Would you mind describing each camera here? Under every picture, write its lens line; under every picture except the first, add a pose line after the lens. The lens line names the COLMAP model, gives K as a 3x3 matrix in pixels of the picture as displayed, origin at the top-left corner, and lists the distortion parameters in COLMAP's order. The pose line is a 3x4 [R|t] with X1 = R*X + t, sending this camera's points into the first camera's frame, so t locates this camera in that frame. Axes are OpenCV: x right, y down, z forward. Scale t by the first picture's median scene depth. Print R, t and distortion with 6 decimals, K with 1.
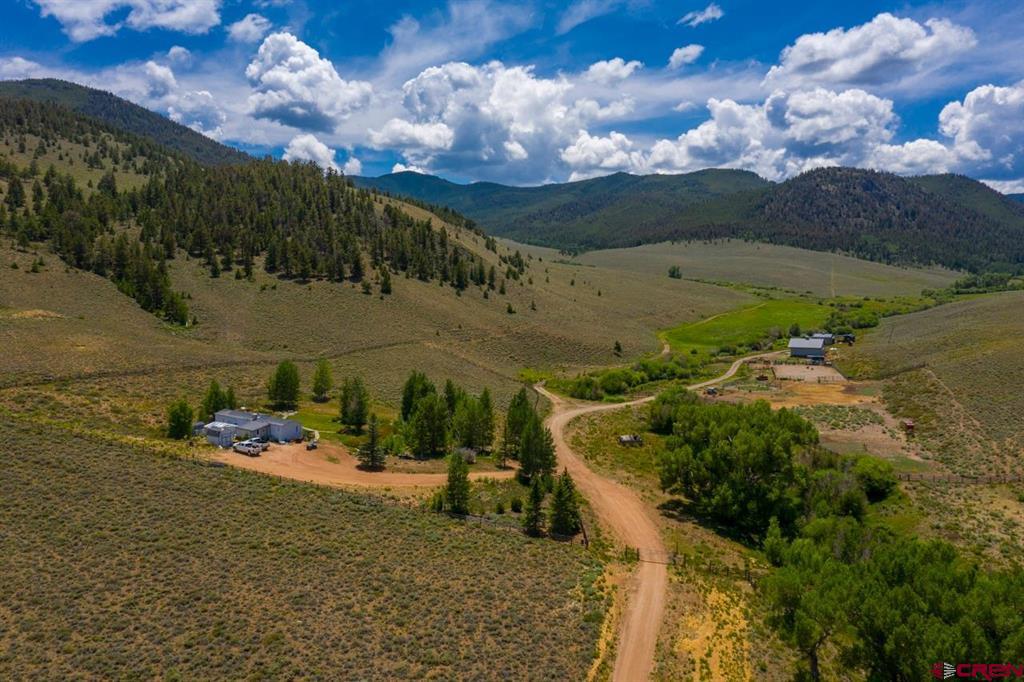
lens RADIAL K [[807.3, 0, 510.9], [0, 807.3, 339.0], [0, 0, 1]] dist [-0.001700, 0.012379]
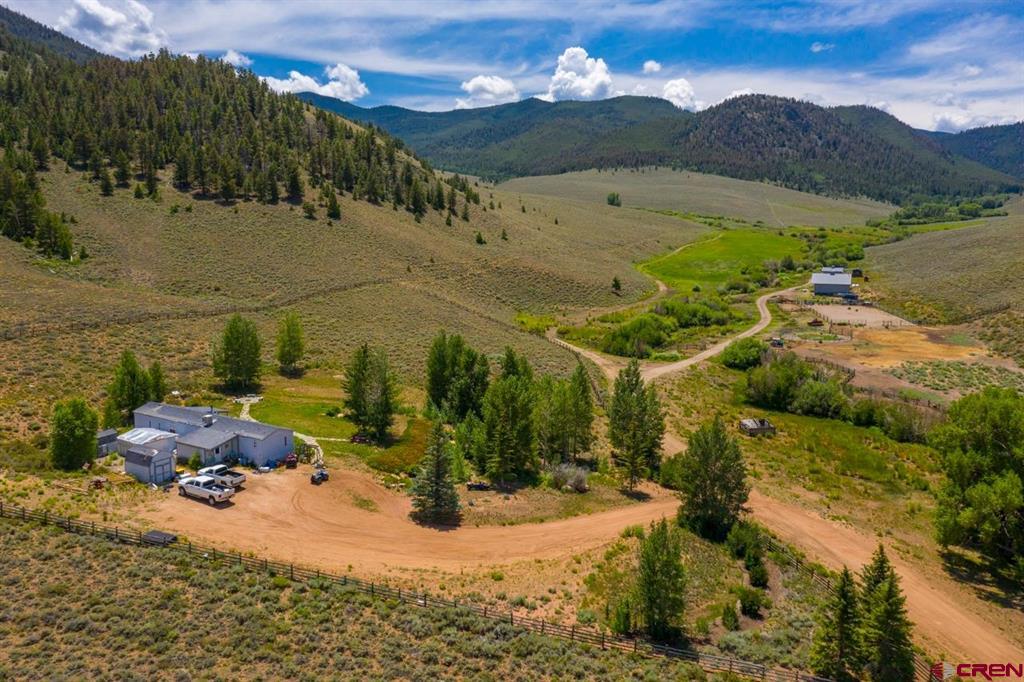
lens RADIAL K [[807.3, 0, 510.9], [0, 807.3, 339.0], [0, 0, 1]] dist [-0.001700, 0.012379]
pose [[0.992992, -0.012823, 0.117481, -0.066338], [0.002837, 0.996396, 0.084779, -0.004381], [-0.118144, -0.083852, 0.989450, 0.159028]]
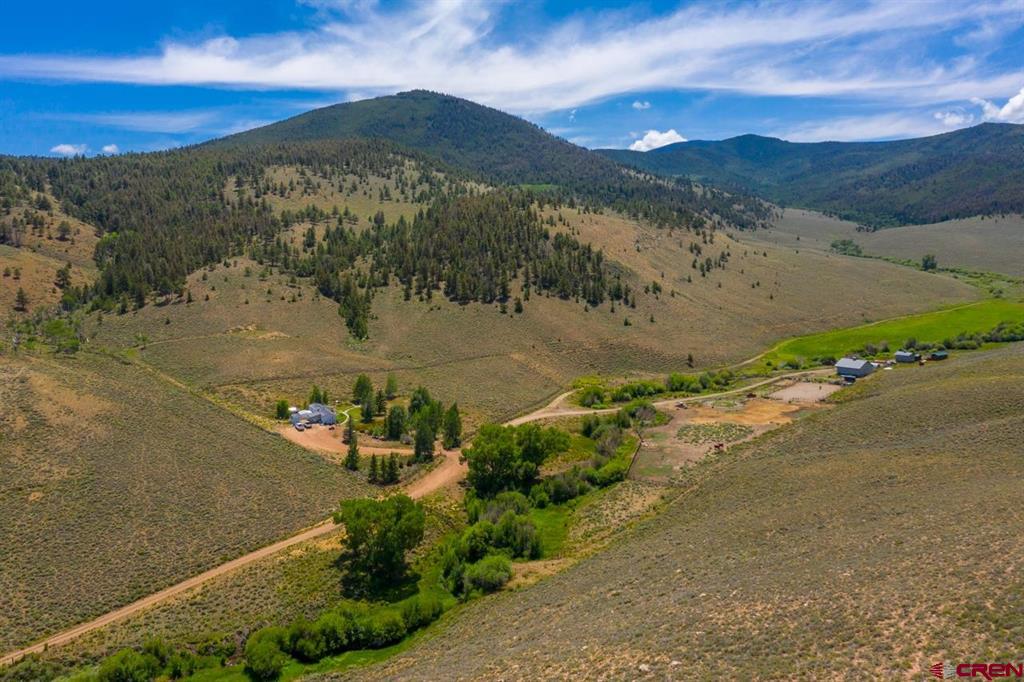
lens RADIAL K [[807.3, 0, 510.9], [0, 807.3, 339.0], [0, 0, 1]] dist [-0.001700, 0.012379]
pose [[0.908350, 0.036659, -0.416601, 0.350131], [-0.016600, 0.998526, 0.051672, -0.070442], [0.417882, -0.040021, 0.907620, -0.214144]]
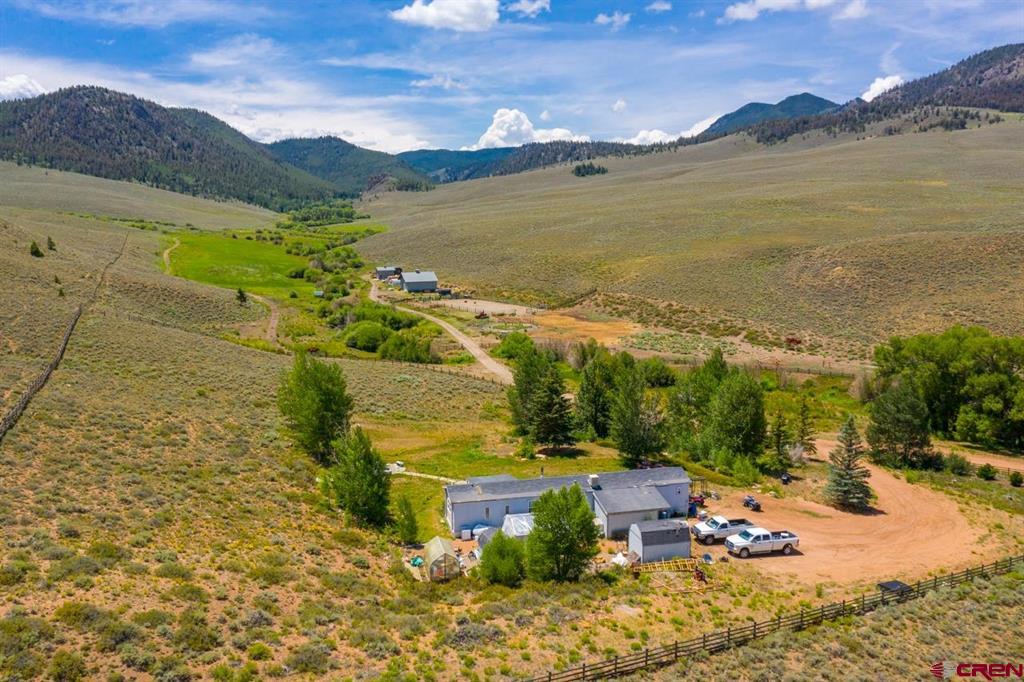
lens RADIAL K [[807.3, 0, 510.9], [0, 807.3, 339.0], [0, 0, 1]] dist [-0.001700, 0.012379]
pose [[0.602155, -0.115105, 0.790038, -0.280238], [0.051338, 0.993087, 0.105560, -0.015150], [-0.796727, -0.023004, 0.603902, 0.298979]]
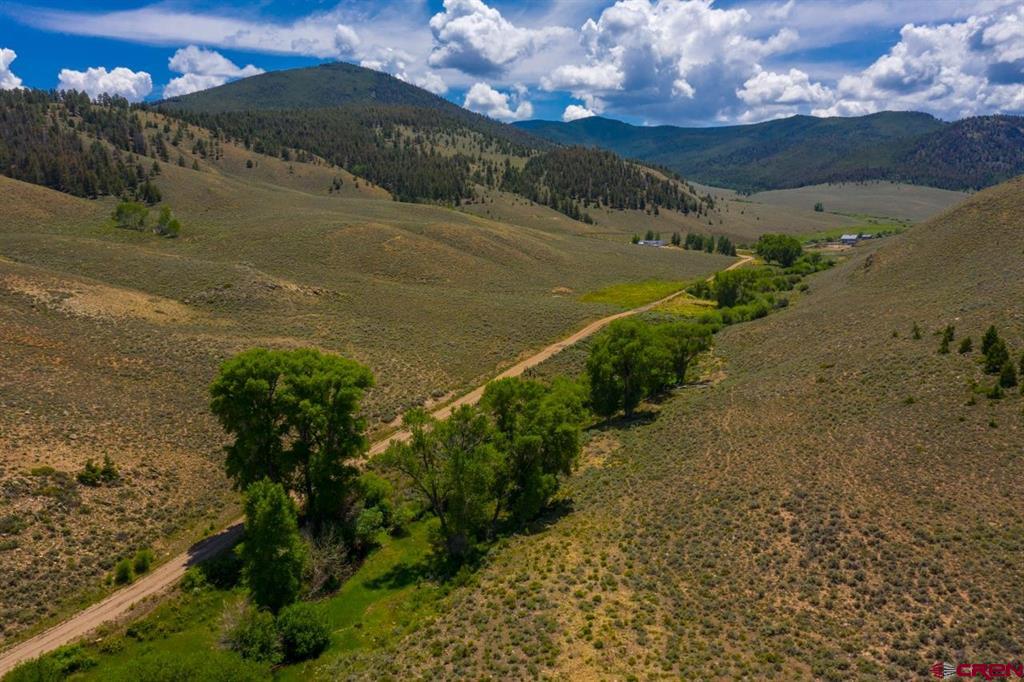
lens RADIAL K [[809.8, 0, 507.8], [0, 809.8, 344.5], [0, 0, 1]] dist [-0.003520, 0.004352]
pose [[0.977894, 0.030009, -0.206937, -0.069155], [-0.013509, 0.996648, 0.080692, 0.115246], [0.208665, -0.076113, 0.975021, -1.187754]]
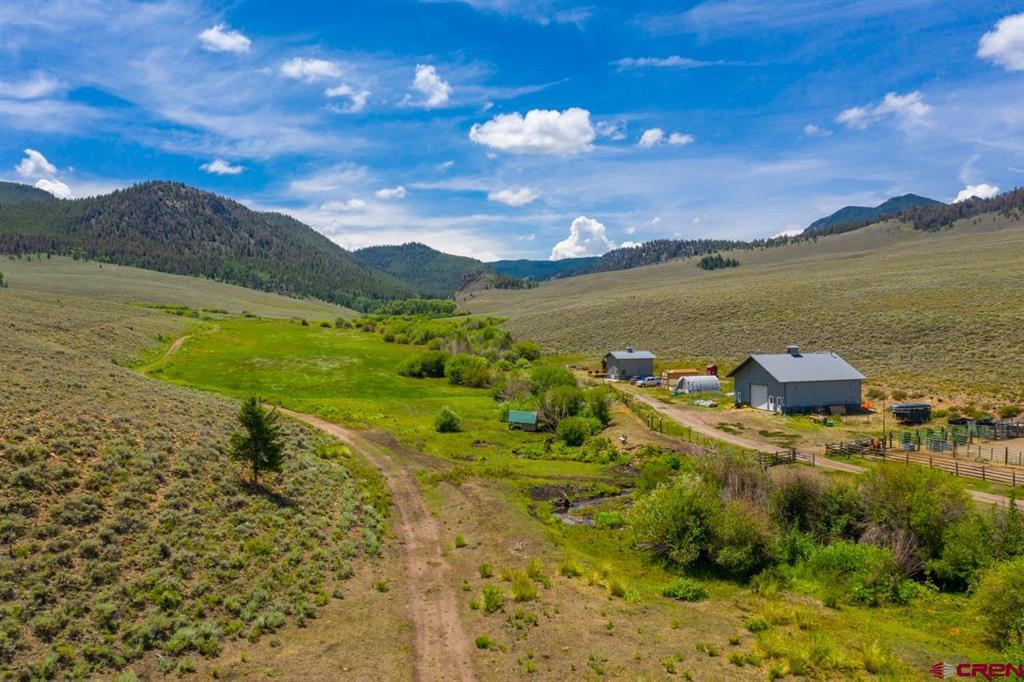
lens RADIAL K [[807.3, 0, 510.9], [0, 807.3, 339.0], [0, 0, 1]] dist [-0.001700, 0.012379]
pose [[0.671120, -0.008360, 0.741302, 0.043733], [0.053847, 0.997845, -0.037497, -0.001023], [-0.739391, 0.065081, 0.670124, 0.754842]]
